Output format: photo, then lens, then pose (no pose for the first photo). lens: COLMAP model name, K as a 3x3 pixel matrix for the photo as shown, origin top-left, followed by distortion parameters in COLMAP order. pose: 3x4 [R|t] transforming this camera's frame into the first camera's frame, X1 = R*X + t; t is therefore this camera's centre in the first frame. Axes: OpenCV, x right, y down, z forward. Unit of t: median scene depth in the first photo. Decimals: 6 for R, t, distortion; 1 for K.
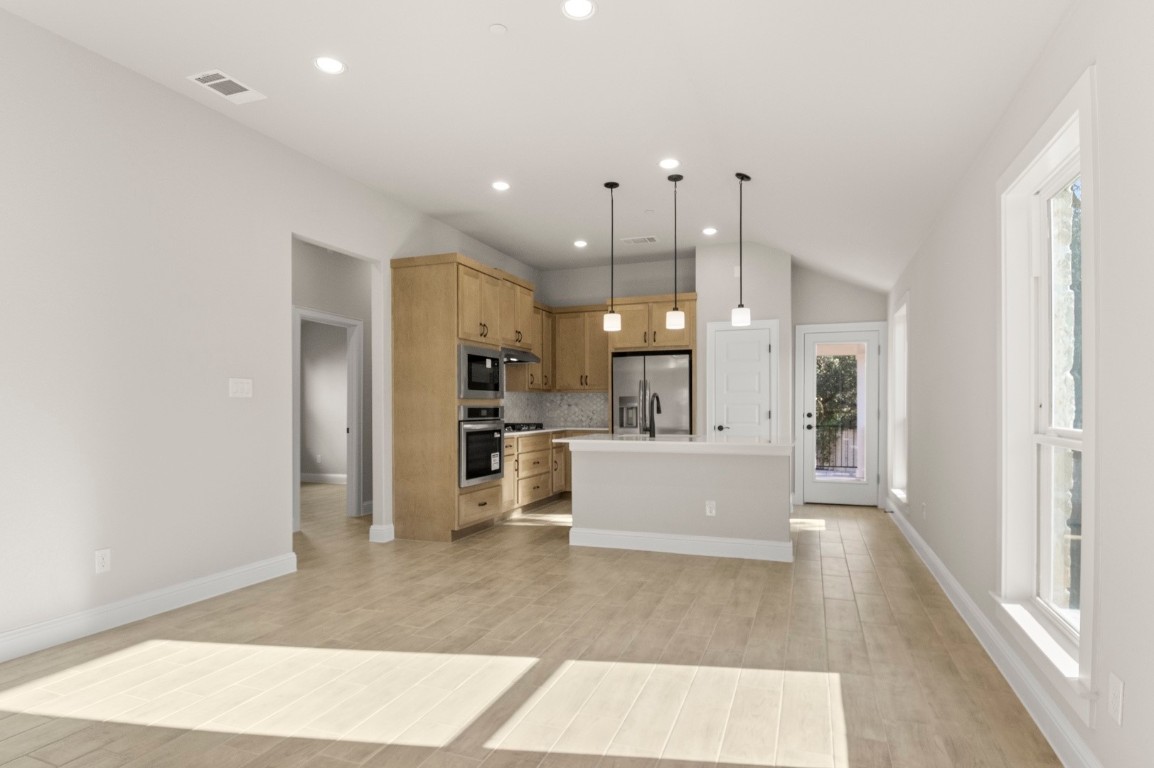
lens RADIAL K [[616.5, 0, 596.6], [0, 616.5, 413.7], [0, 0, 1]] dist [0.024908, -0.040949]
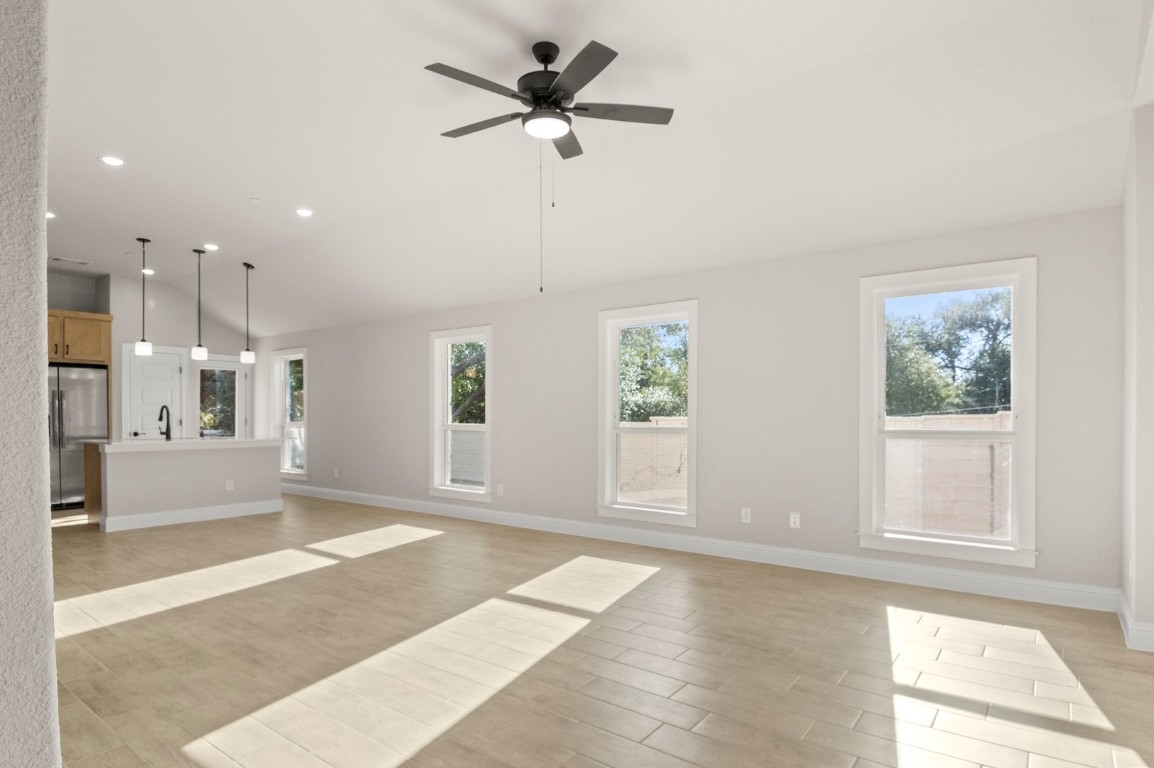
lens RADIAL K [[616.5, 0, 596.6], [0, 616.5, 413.7], [0, 0, 1]] dist [0.024908, -0.040949]
pose [[0.288125, 0.003927, 0.957585, -0.710637], [0.009966, 0.999925, -0.007099, 0.001901], [-0.957541, 0.011588, 0.288064, -0.190979]]
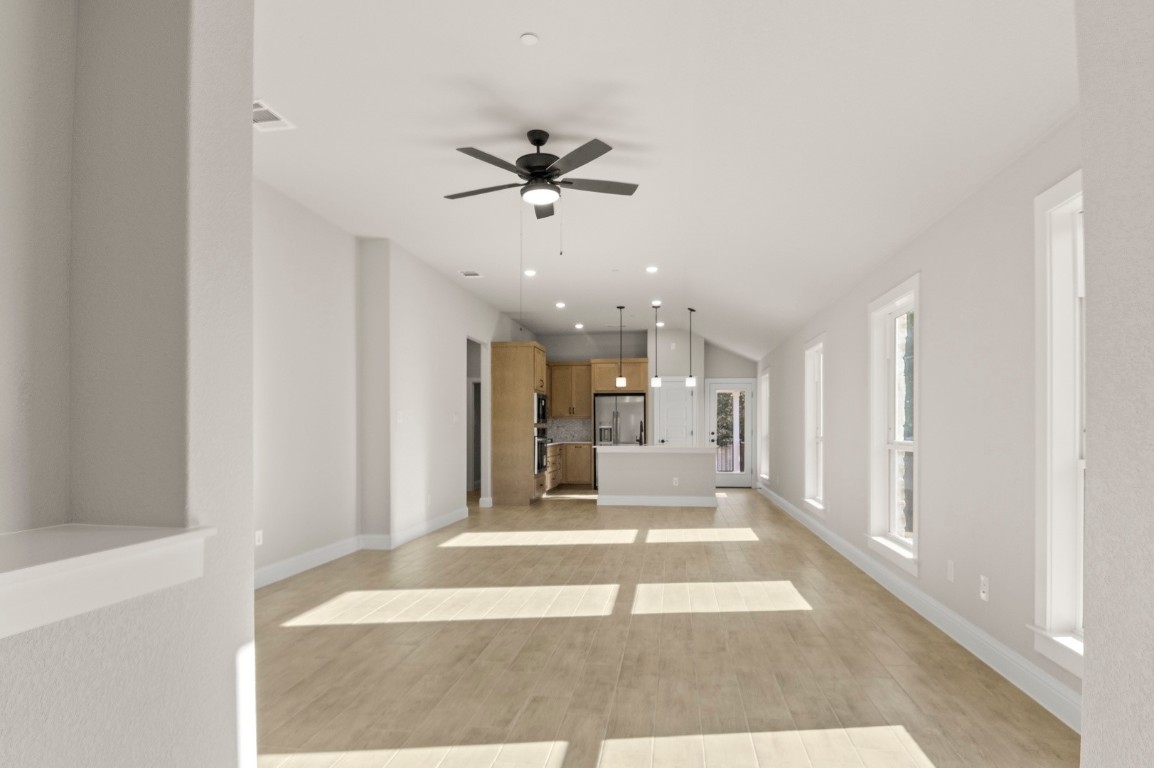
lens RADIAL K [[622.7, 0, 594.3], [0, 622.7, 431.9], [0, 0, 1]] dist [-0.000062, 0.000064]
pose [[0.978393, -0.000160, 0.206752, -0.336471], [0.000980, 0.999992, -0.003865, 0.005035], [-0.206750, 0.003984, 0.978386, -0.610852]]
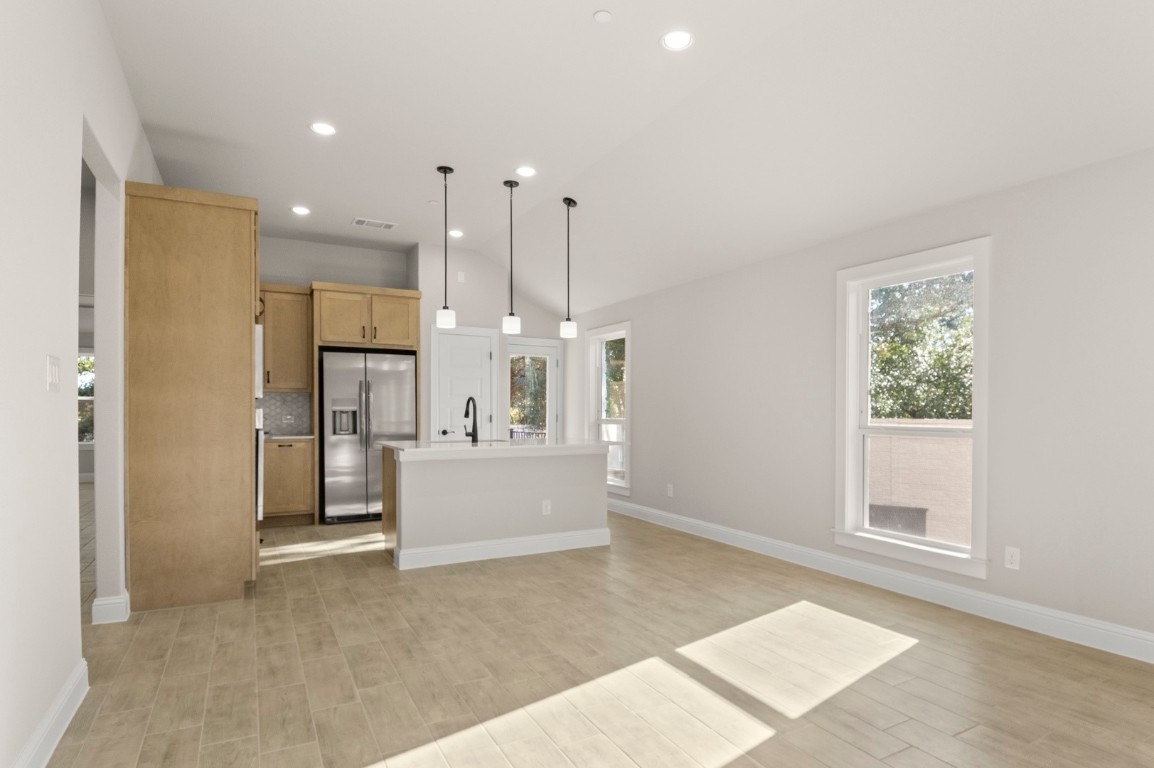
lens RADIAL K [[616.5, 0, 596.6], [0, 616.5, 413.7], [0, 0, 1]] dist [0.024908, -0.040949]
pose [[0.659418, 0.001230, 0.751775, -0.404285], [0.003387, 0.999984, -0.004607, -0.001307], [-0.751769, 0.005584, 0.659403, 0.173162]]
